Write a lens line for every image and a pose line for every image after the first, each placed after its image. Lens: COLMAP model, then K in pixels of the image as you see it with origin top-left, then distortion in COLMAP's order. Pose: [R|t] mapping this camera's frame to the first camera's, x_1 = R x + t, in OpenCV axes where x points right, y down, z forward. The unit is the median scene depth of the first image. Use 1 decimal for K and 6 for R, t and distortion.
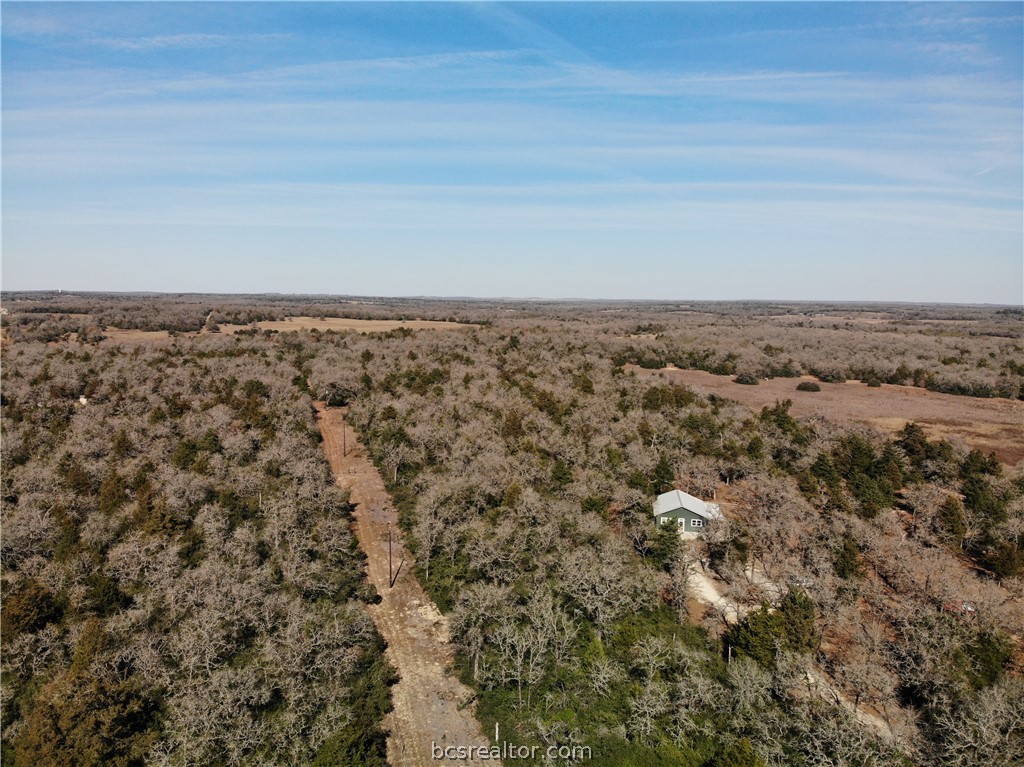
lens RADIAL K [[747.4, 0, 509.8], [0, 747.4, 382.6], [0, 0, 1]] dist [0.084741, -0.209466]
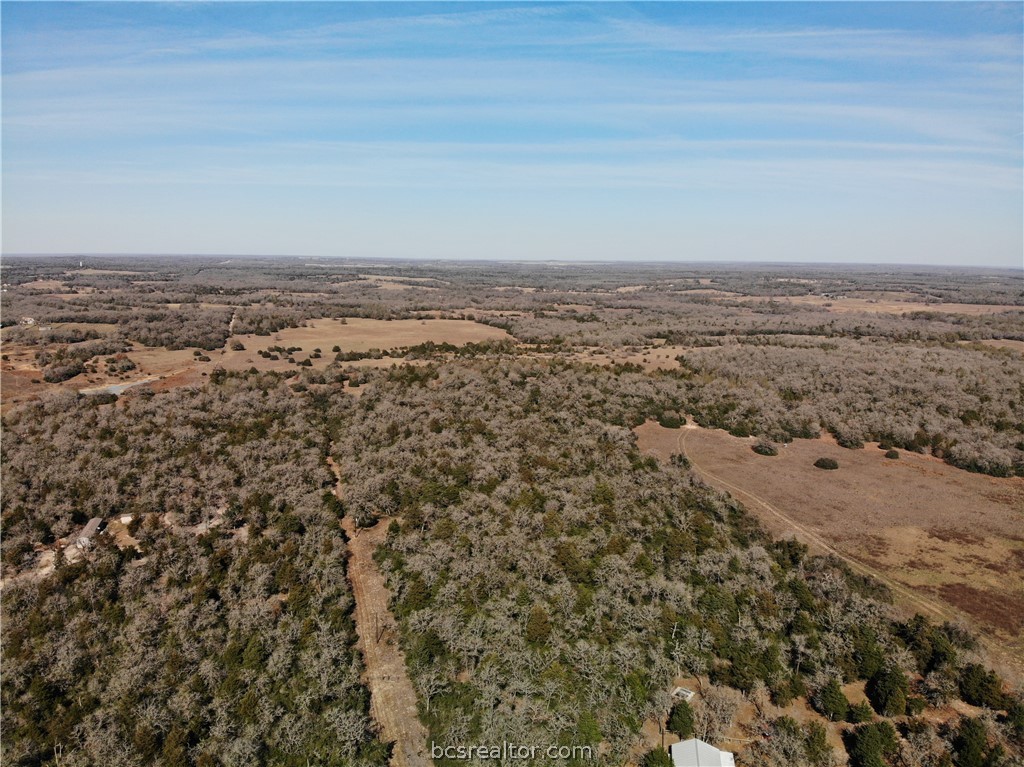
lens RADIAL K [[747.4, 0, 509.8], [0, 747.4, 382.6], [0, 0, 1]] dist [0.084741, -0.209466]
pose [[0.999728, 0.004420, -0.022896, -0.007545], [-0.003206, 0.998600, 0.052807, -0.185940], [0.023098, -0.052719, 0.998342, -0.017555]]
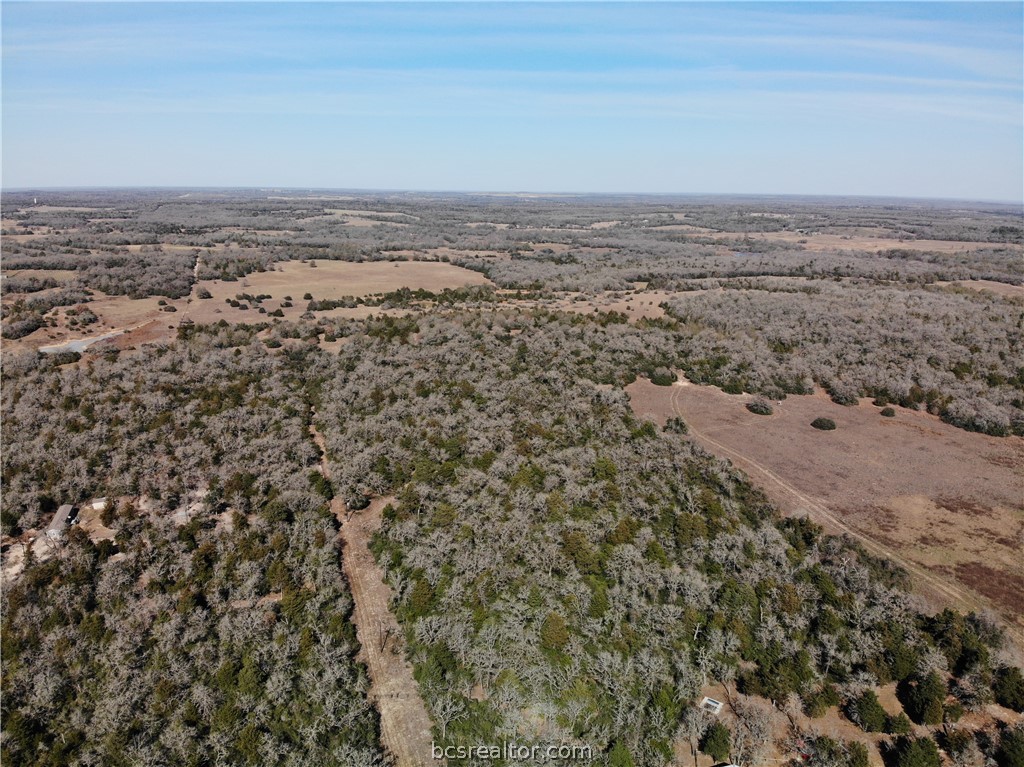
lens RADIAL K [[747.4, 0, 509.8], [0, 747.4, 382.6], [0, 0, 1]] dist [0.084741, -0.209466]
pose [[0.999852, -0.004059, 0.016691, -0.039445], [0.001699, 0.990283, 0.139057, -0.223633], [-0.017093, -0.139008, 0.990144, 0.040609]]
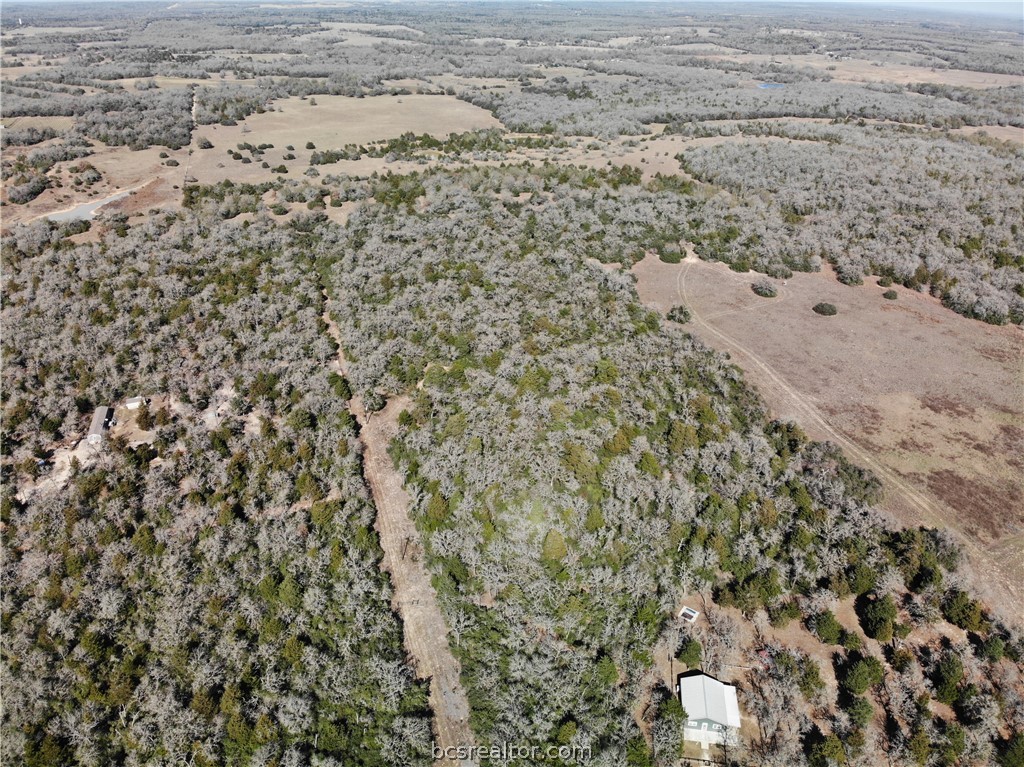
lens RADIAL K [[747.4, 0, 509.8], [0, 747.4, 382.6], [0, 0, 1]] dist [0.084741, -0.209466]
pose [[0.999990, -0.000523, 0.004484, -0.037964], [-0.001128, 0.932728, 0.360580, -0.319337], [-0.004371, -0.360581, 0.932717, 0.028538]]
